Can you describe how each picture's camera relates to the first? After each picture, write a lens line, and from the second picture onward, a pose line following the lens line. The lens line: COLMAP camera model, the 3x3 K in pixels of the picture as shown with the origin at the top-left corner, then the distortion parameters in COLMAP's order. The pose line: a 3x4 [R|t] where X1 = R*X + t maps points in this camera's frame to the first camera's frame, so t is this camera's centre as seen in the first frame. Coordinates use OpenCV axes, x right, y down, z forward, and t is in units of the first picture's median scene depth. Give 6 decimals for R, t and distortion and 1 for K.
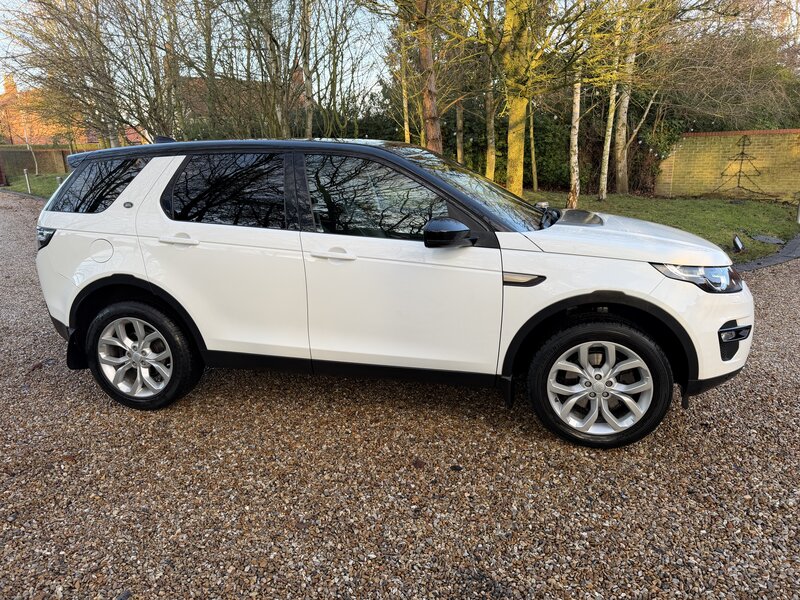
lens RADIAL K [[567.0, 0, 396.2], [0, 567.0, 297.7], [0, 0, 1]] dist [0.024089, -0.025041]
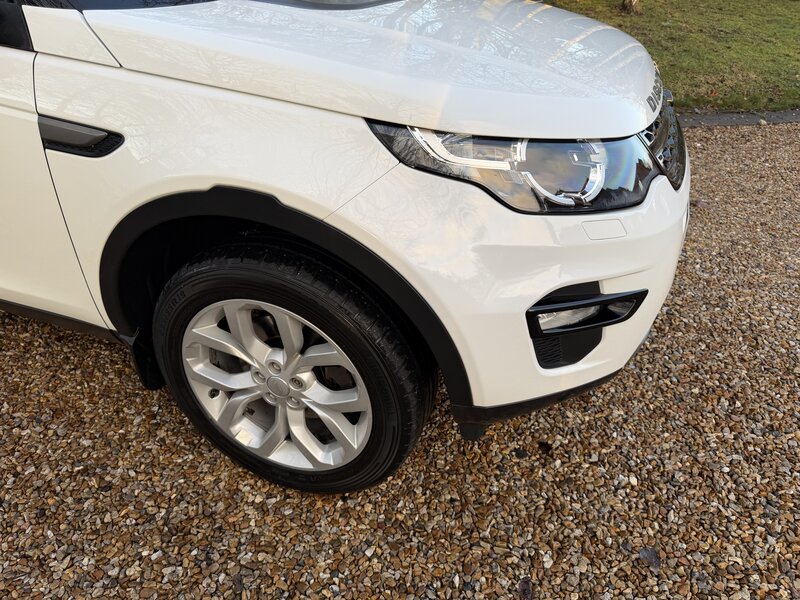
lens RADIAL K [[549.4, 0, 400.0], [0, 549.4, 300.0], [0, 0, 1]] dist [0.077509, -0.078660]
pose [[0.987585, 0.108986, -0.113130, 0.480964], [-0.069589, 0.949187, 0.306923, -0.057713], [0.140831, -0.295240, 0.944987, 0.574070]]
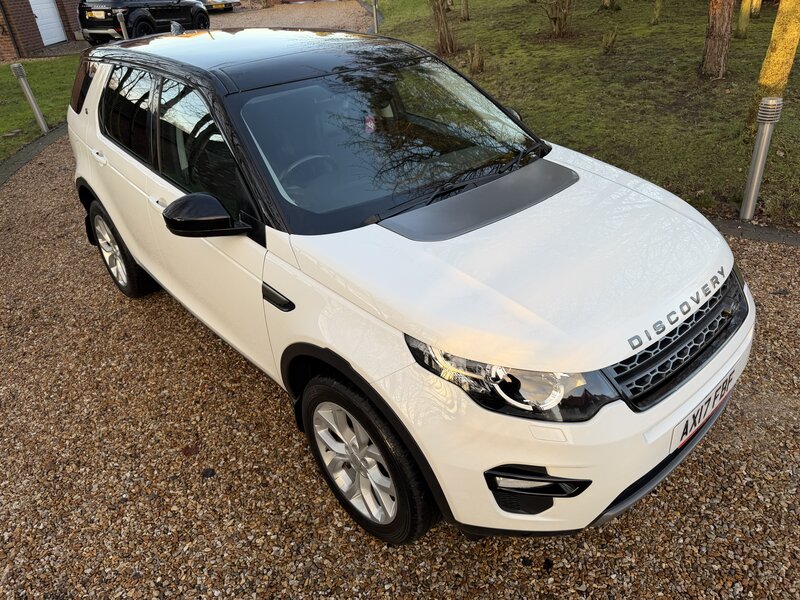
lens RADIAL K [[563.1, 0, 417.5], [0, 563.1, 299.4], [0, 0, 1]] dist [0.025340, -0.002956]
pose [[0.815217, 0.292624, -0.499792, 0.698216], [-0.134600, 0.935065, 0.327926, -0.280270], [0.563297, -0.200059, 0.801669, 0.474749]]
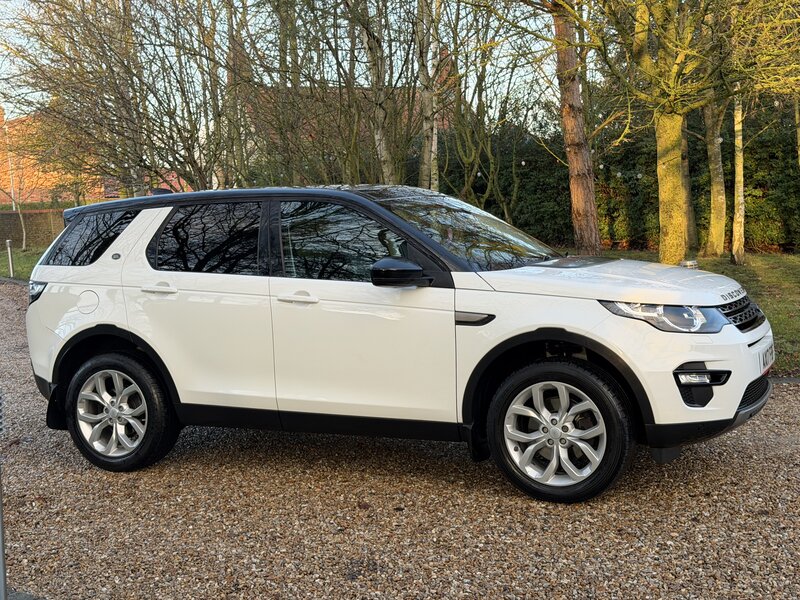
lens RADIAL K [[1115.9, 0, 400.0], [0, 1115.9, 300.0], [0, 0, 1]] dist [0.132218, -0.113325]
pose [[0.973669, -0.007569, -0.227839, 0.509270], [-0.029602, 0.986789, -0.159286, 0.233593], [0.226035, 0.161837, 0.960582, -0.845651]]
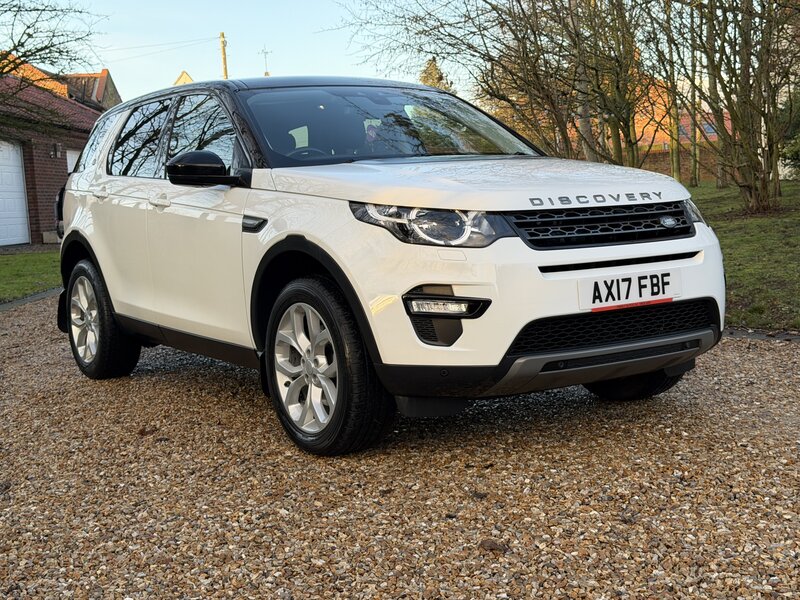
lens RADIAL K [[1115.9, 0, 400.0], [0, 1115.9, 300.0], [0, 0, 1]] dist [0.132218, -0.113325]
pose [[0.705569, 0.050749, -0.706822, 1.431878], [-0.144424, 0.986796, -0.073318, 0.154510], [0.693768, 0.153813, 0.703582, 0.019697]]
